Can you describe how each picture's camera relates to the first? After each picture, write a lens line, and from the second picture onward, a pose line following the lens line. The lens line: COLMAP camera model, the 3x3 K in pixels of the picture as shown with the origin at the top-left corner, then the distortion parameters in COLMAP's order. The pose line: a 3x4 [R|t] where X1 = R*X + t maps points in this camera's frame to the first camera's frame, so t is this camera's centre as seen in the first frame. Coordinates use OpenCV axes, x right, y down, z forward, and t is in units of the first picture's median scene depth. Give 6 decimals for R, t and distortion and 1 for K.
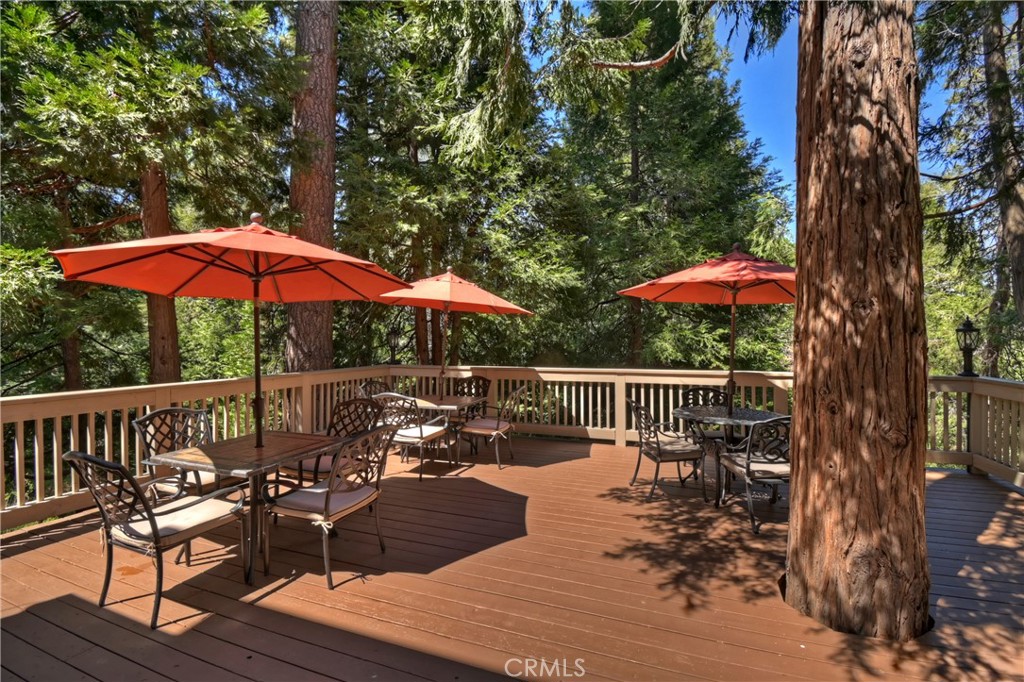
lens RADIAL K [[456.9, 0, 522.2], [0, 456.9, 345.0], [0, 0, 1]] dist [0.005882, -0.001656]
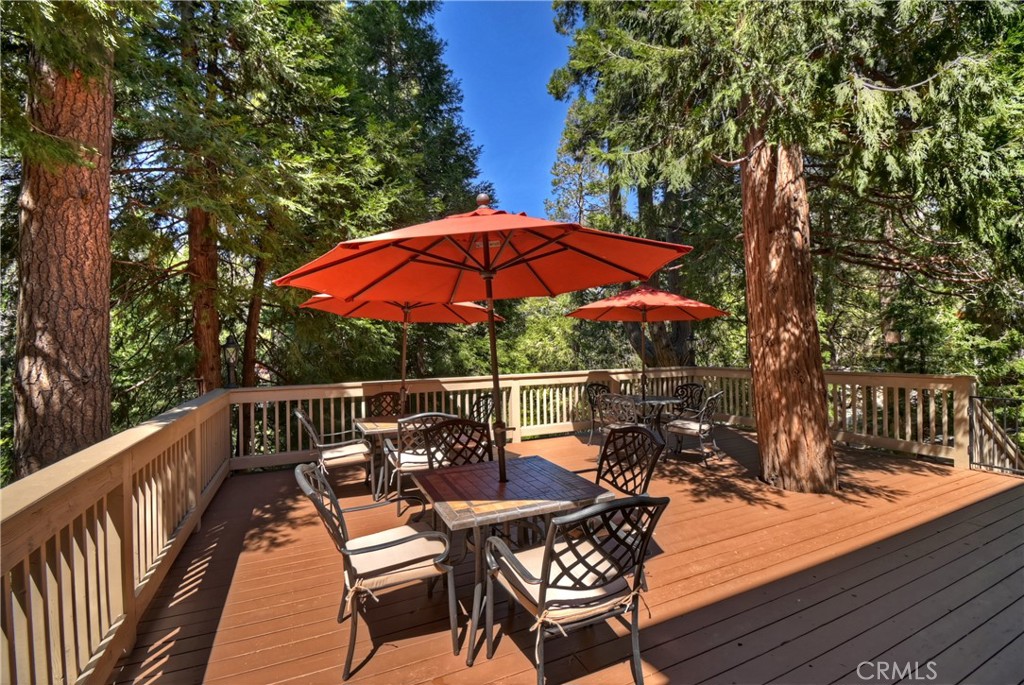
lens RADIAL K [[453.5, 0, 521.9], [0, 453.5, 351.0], [0, 0, 1]] dist [0.027249, 0.000692]
pose [[0.690047, -0.017383, 0.723555, -1.220629], [0.026201, 0.999656, -0.000971, -0.008878], [-0.723290, 0.019628, 0.690266, 0.438509]]
